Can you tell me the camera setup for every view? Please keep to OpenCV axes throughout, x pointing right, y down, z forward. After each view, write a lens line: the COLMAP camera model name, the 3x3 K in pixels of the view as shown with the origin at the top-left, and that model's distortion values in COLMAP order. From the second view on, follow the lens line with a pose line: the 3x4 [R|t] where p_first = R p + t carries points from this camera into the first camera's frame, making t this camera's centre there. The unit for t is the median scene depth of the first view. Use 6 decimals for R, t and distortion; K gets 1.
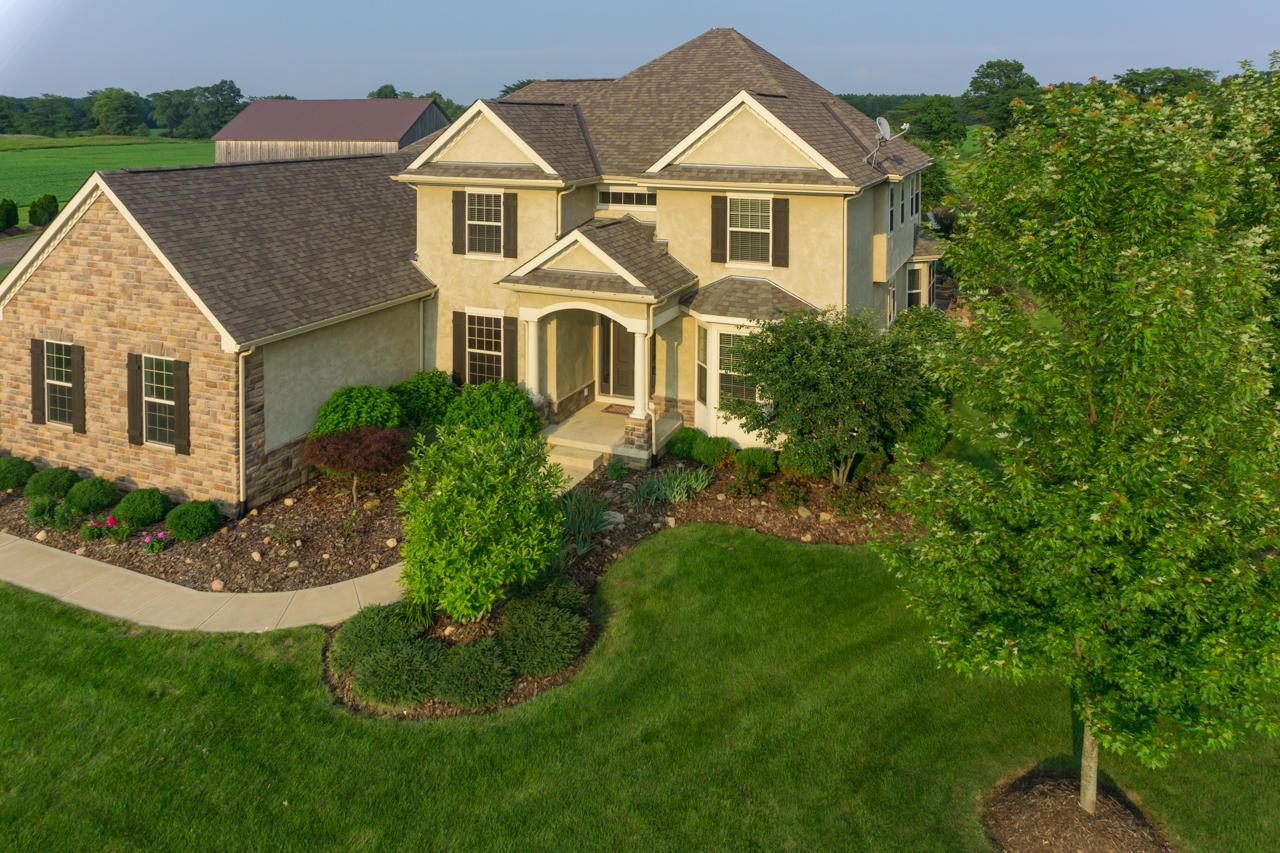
lens RADIAL K [[879.5, 0, 662.5], [0, 879.5, 239.1], [0, 0, 1]] dist [-0.001170, -0.005045]
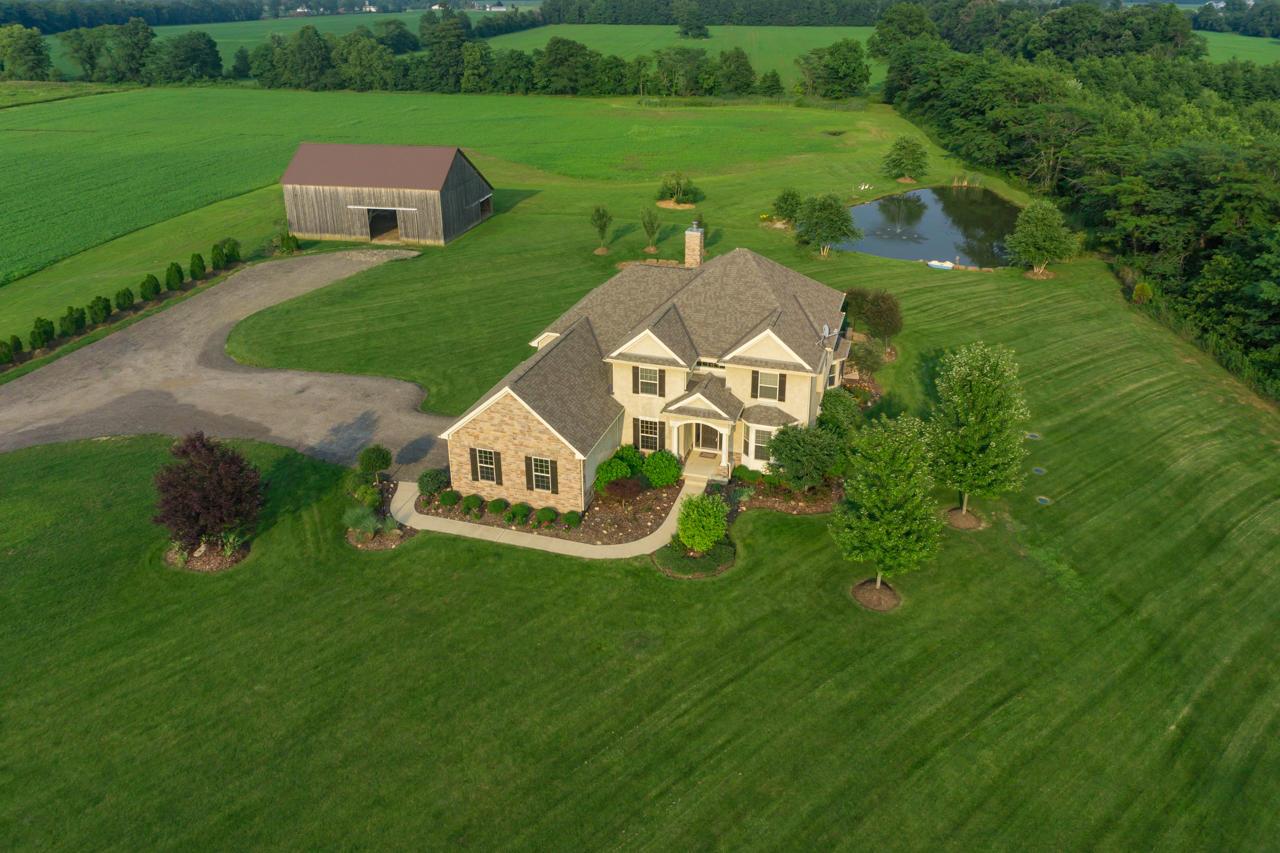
lens RADIAL K [[877.0, 0, 640.0], [0, 877.0, 426.5], [0, 0, 1]] dist [-0.000712, -0.003010]
pose [[0.995192, -0.048208, 0.085263, -0.458328], [0.017182, 0.942920, 0.332576, -0.710845], [-0.096429, -0.329512, 0.939214, -1.229522]]
